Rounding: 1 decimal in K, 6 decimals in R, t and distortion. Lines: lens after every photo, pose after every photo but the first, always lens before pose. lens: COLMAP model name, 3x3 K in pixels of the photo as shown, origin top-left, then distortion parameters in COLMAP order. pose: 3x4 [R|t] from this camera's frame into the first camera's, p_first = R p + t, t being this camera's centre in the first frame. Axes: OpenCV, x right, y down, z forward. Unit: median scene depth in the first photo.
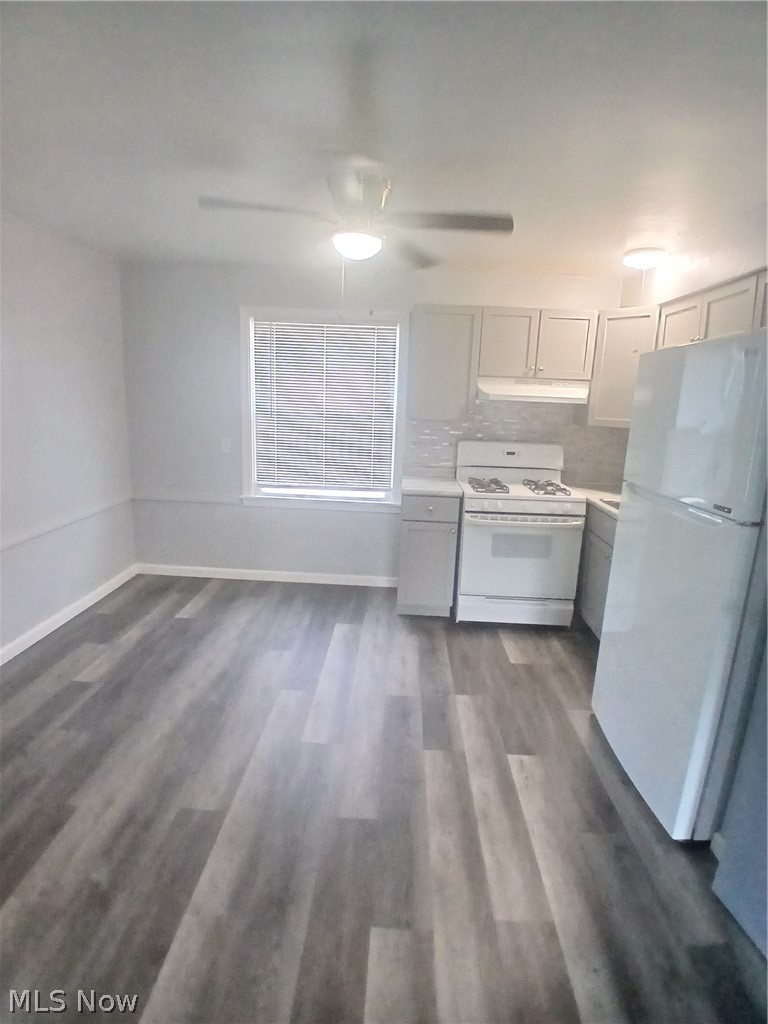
lens RADIAL K [[518.0, 0, 385.6], [0, 518.0, 514.0], [0, 0, 1]] dist [0.001676, 0.000051]
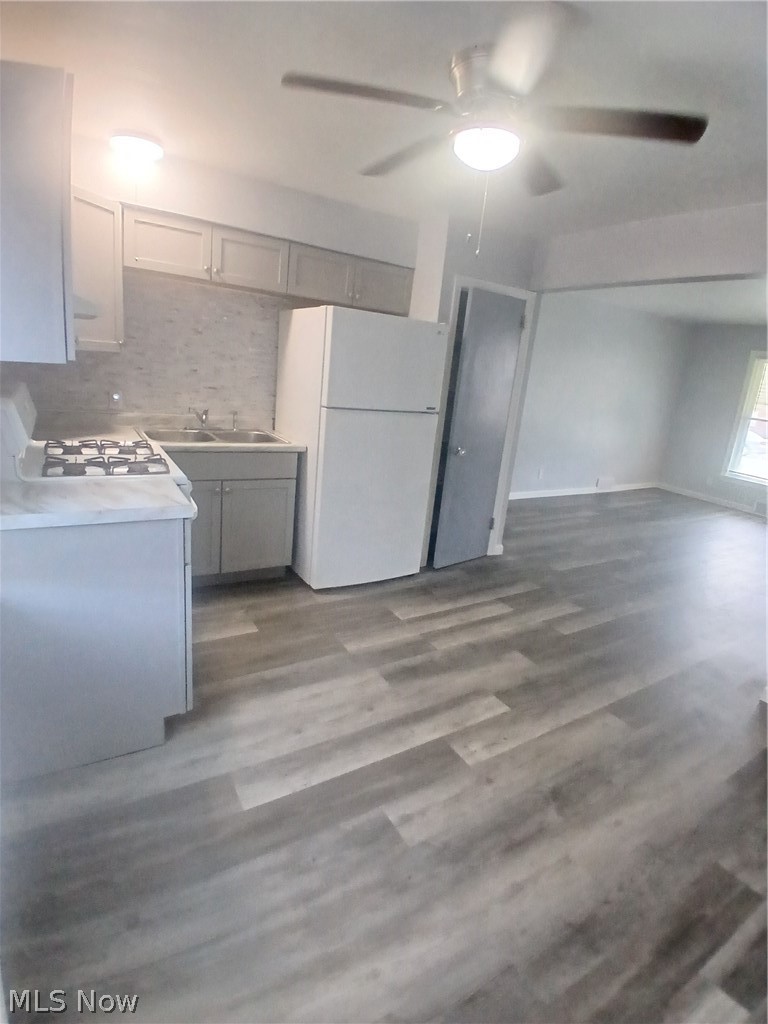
lens RADIAL K [[518.0, 0, 385.6], [0, 518.0, 514.0], [0, 0, 1]] dist [0.001676, 0.000051]
pose [[-0.556004, -0.318604, 0.767692, -0.487557], [0.062103, 0.905112, 0.420614, -0.252838], [-0.828856, 0.281539, -0.483459, 1.123608]]
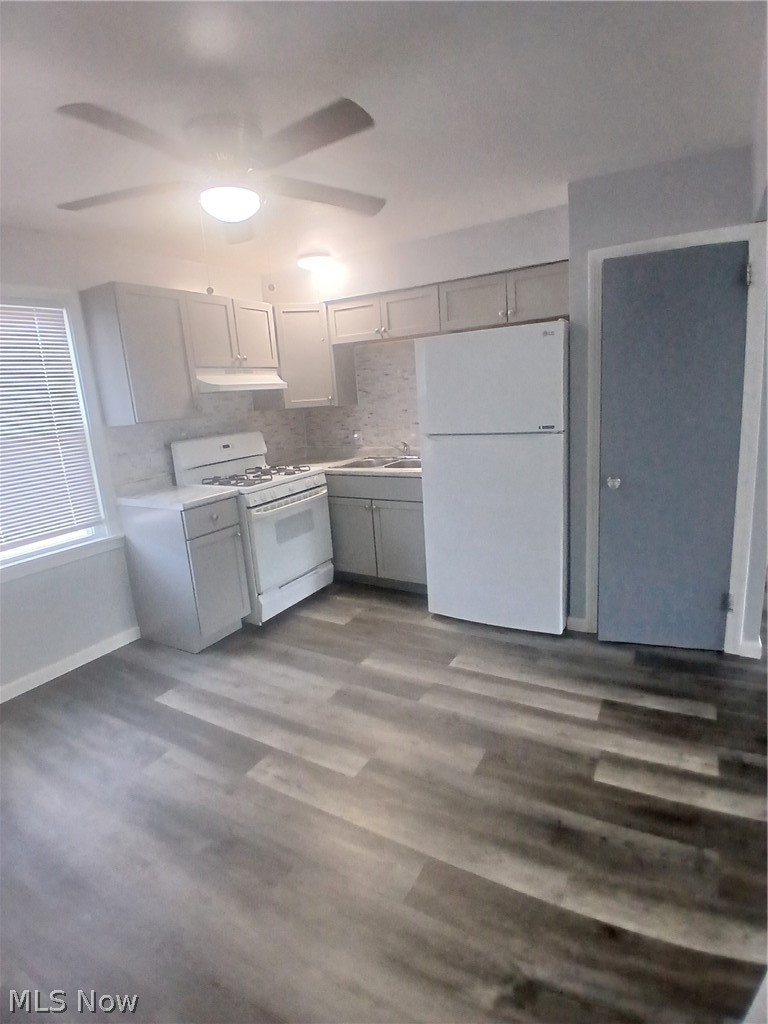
lens RADIAL K [[516.4, 0, 384.0], [0, 516.4, 512.0], [0, 0, 1]] dist [-0.001997, -0.001038]
pose [[0.478635, -0.270650, 0.835258, -0.525955], [0.279363, 0.948811, 0.147359, -0.069845], [-0.832385, 0.162809, 0.529744, 0.298927]]
